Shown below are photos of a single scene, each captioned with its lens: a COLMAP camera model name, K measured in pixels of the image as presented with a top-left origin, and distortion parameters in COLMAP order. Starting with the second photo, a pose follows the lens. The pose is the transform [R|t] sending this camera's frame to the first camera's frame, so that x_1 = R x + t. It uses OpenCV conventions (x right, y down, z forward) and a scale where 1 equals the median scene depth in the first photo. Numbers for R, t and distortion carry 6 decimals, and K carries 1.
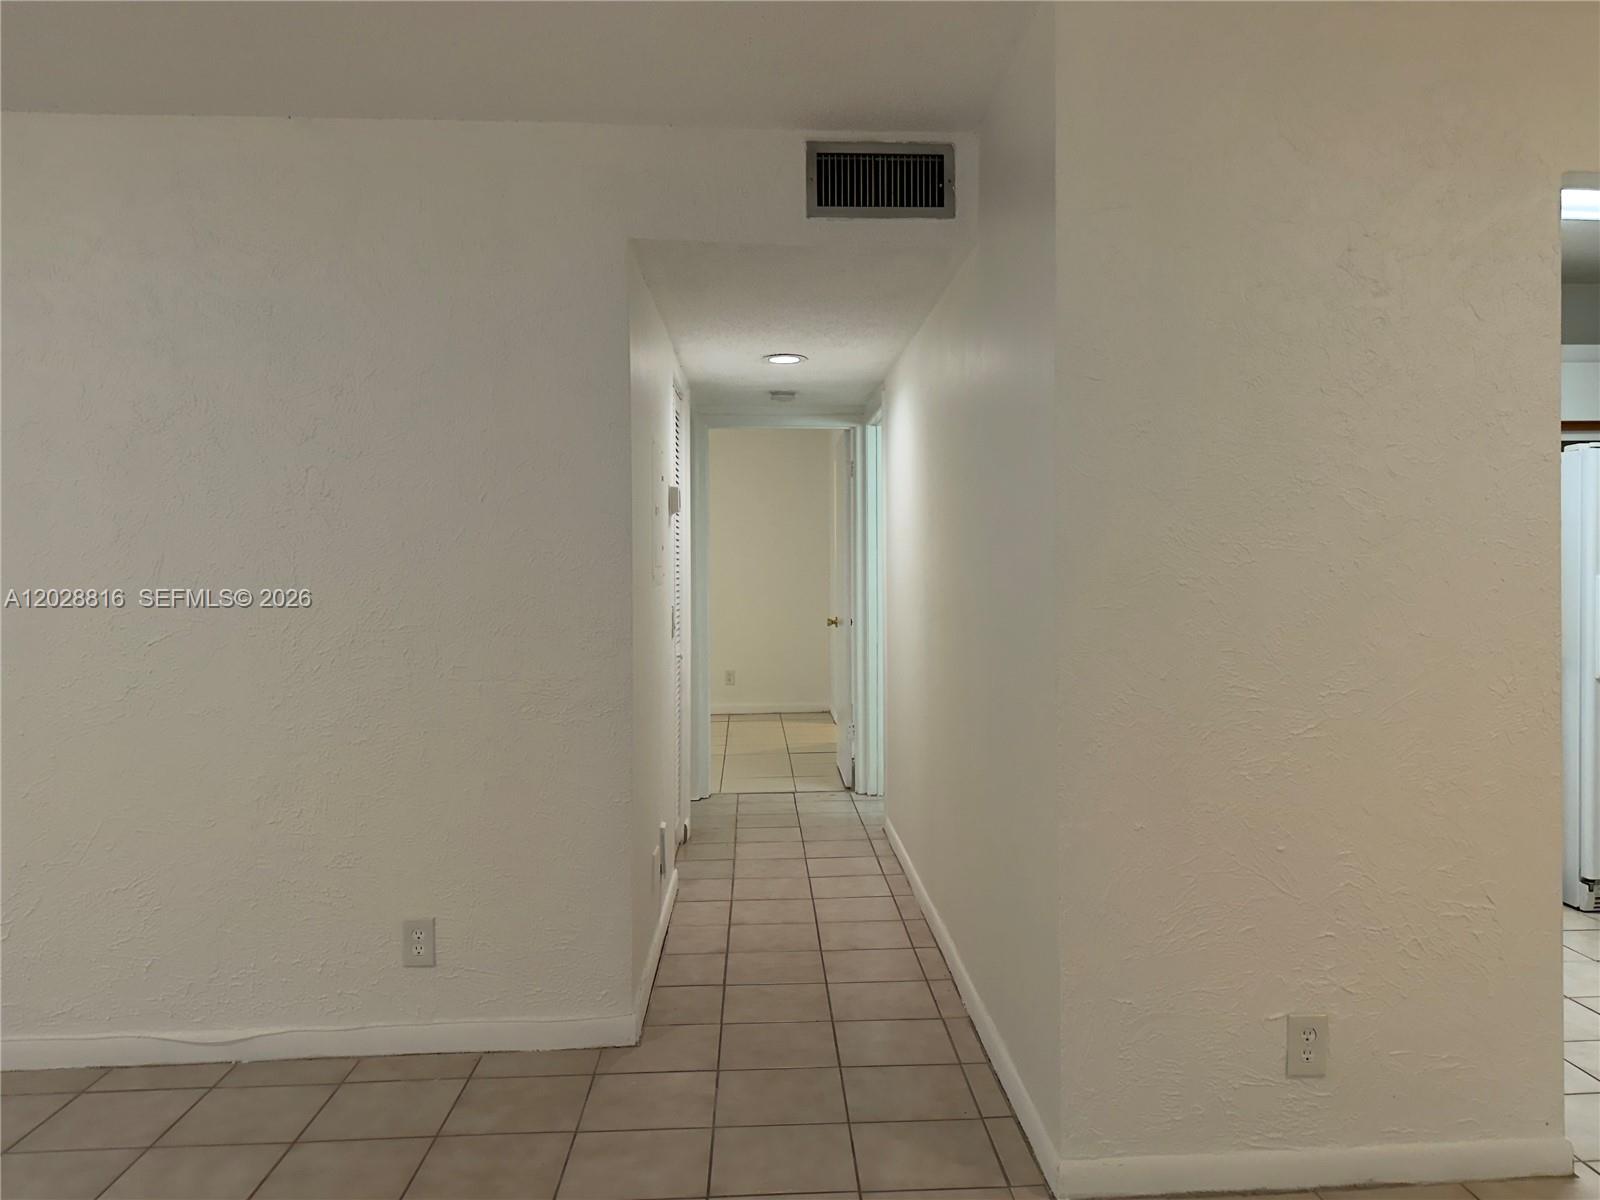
lens RADIAL K [[1128.0, 0, 800.0], [0, 1128.0, 600.0], [0, 0, 1]] dist [0.055385, -0.039688]
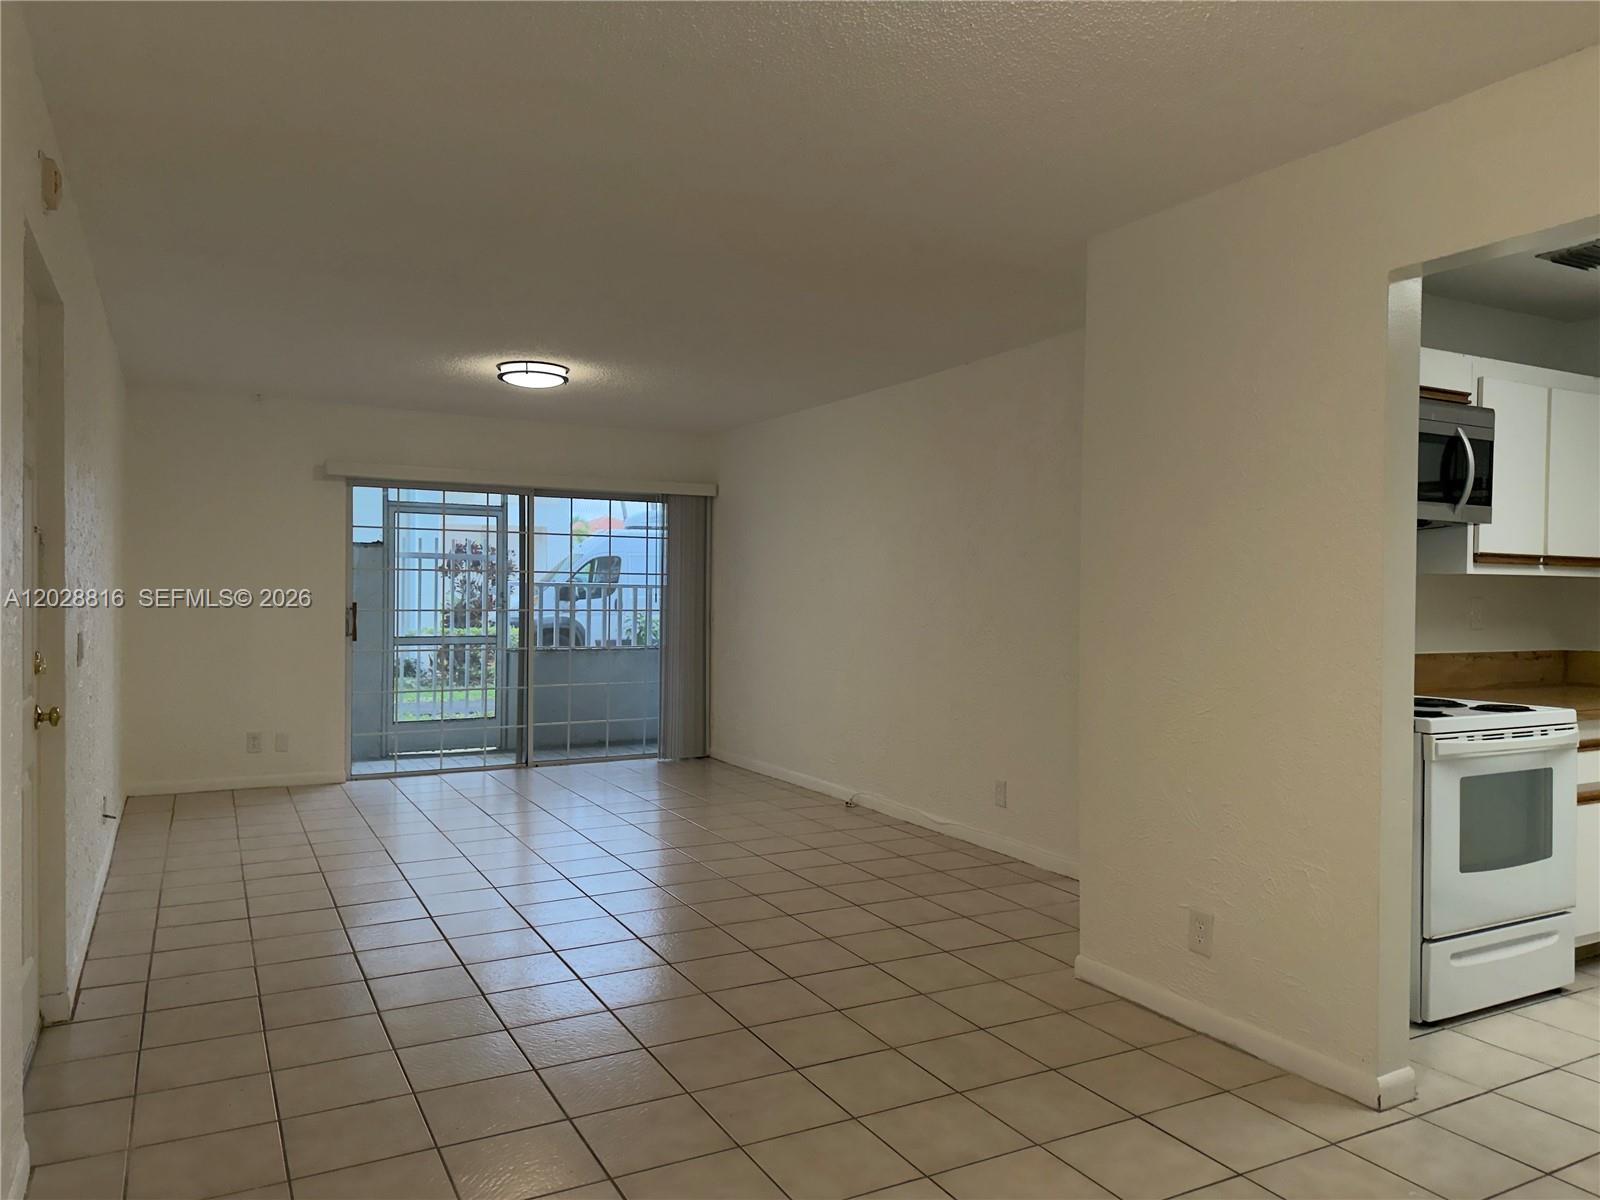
lens RADIAL K [[1128.0, 0, 800.0], [0, 1128.0, 600.0], [0, 0, 1]] dist [0.055385, -0.039688]
pose [[0.416436, 0.028441, -0.908720, 1.512413], [-0.040836, 0.999087, 0.012555, -0.022310], [0.908247, 0.031880, 0.417218, -0.062464]]
